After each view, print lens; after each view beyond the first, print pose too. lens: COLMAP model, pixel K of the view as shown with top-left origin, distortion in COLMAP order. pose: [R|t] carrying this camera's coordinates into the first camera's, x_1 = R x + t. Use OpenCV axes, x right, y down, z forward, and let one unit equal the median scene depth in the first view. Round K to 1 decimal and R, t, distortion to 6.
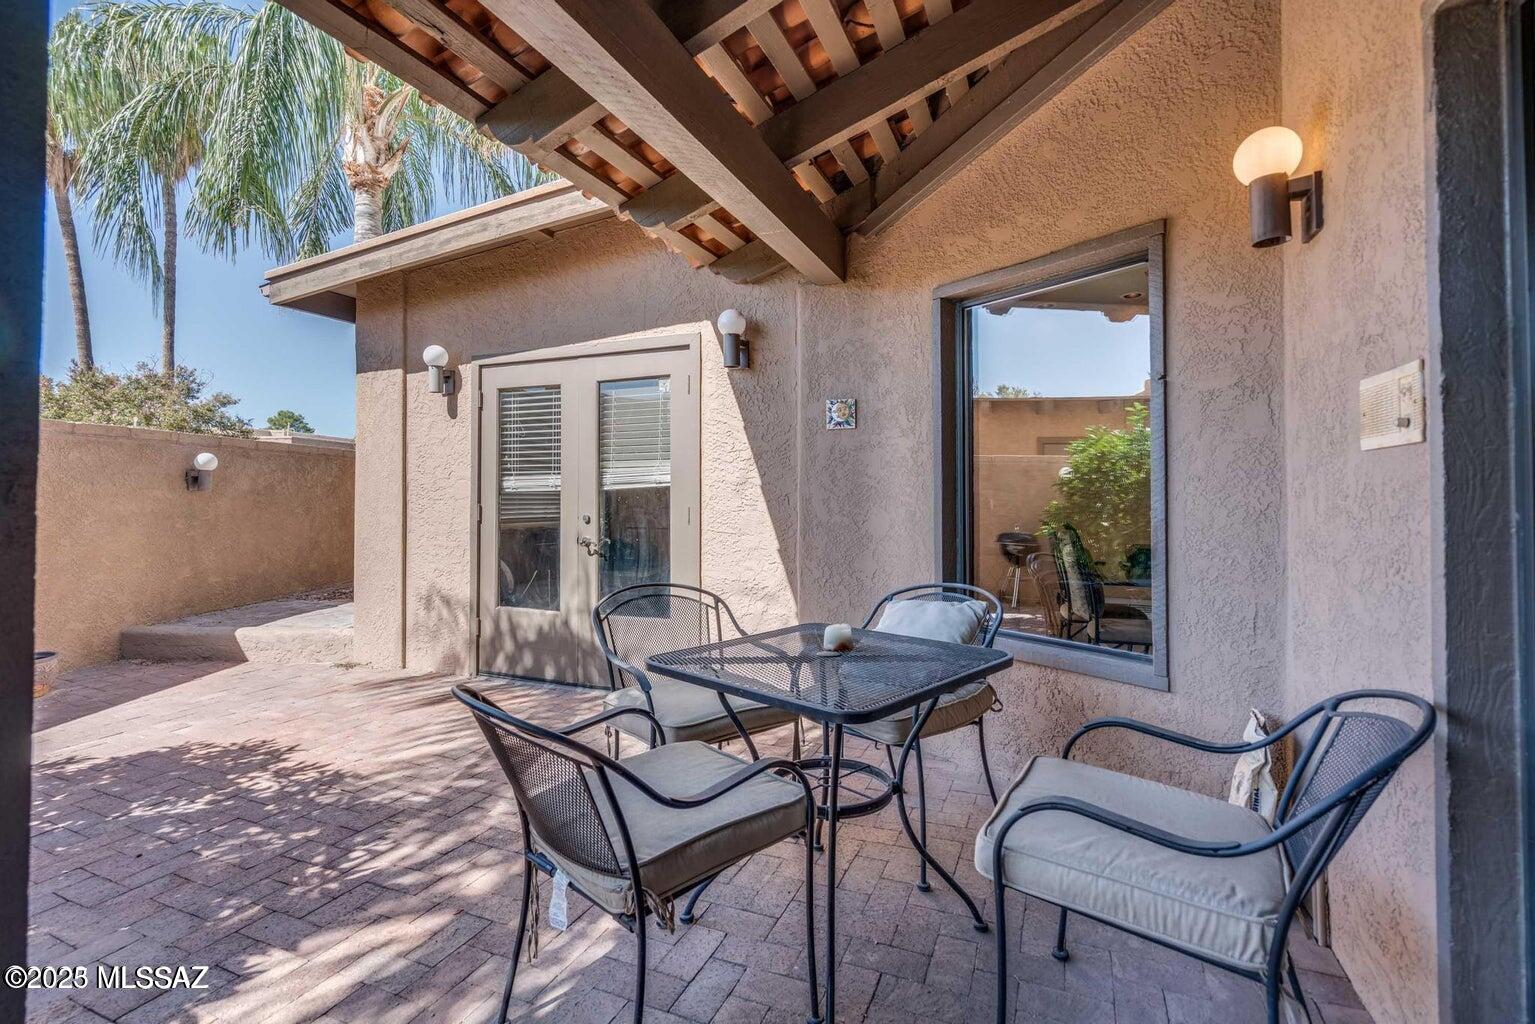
lens RADIAL K [[700.9, 0, 756.0], [0, 700.9, 483.6], [0, 0, 1]] dist [-0.000613, -0.000117]
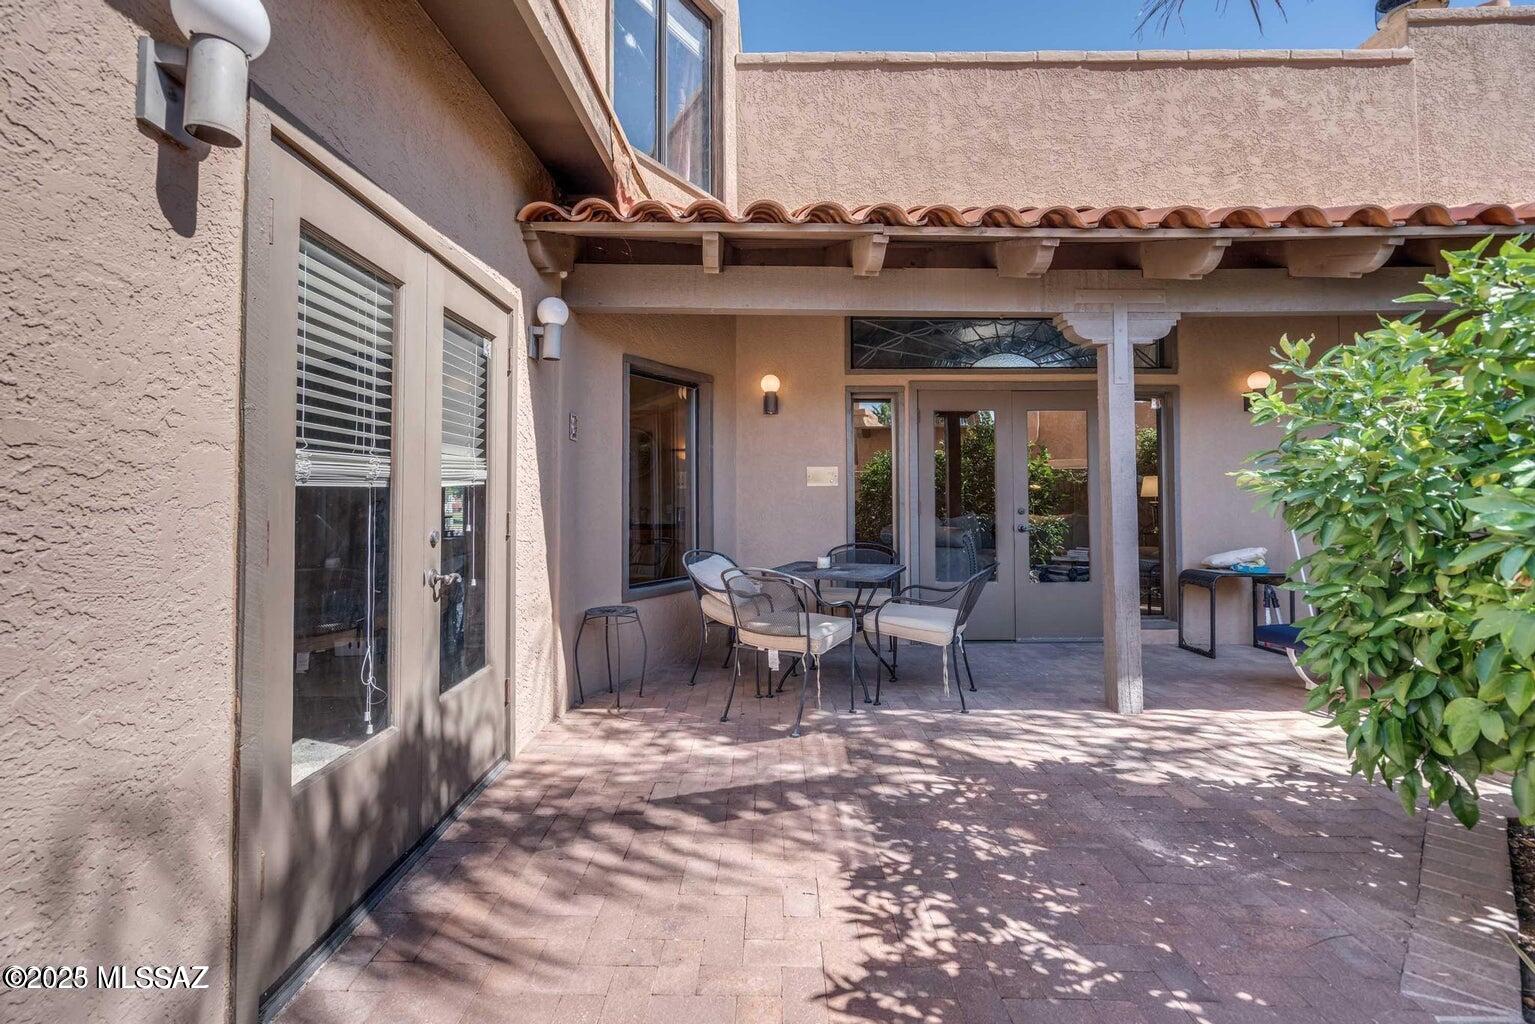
lens RADIAL K [[700.9, 0, 756.0], [0, 700.9, 483.6], [0, 0, 1]] dist [-0.000613, -0.000117]
pose [[-0.394390, 0.027032, 0.918546, -1.352990], [-0.014889, 0.999248, -0.035799, 0.032232], [-0.918823, -0.027795, -0.393691, 1.525321]]
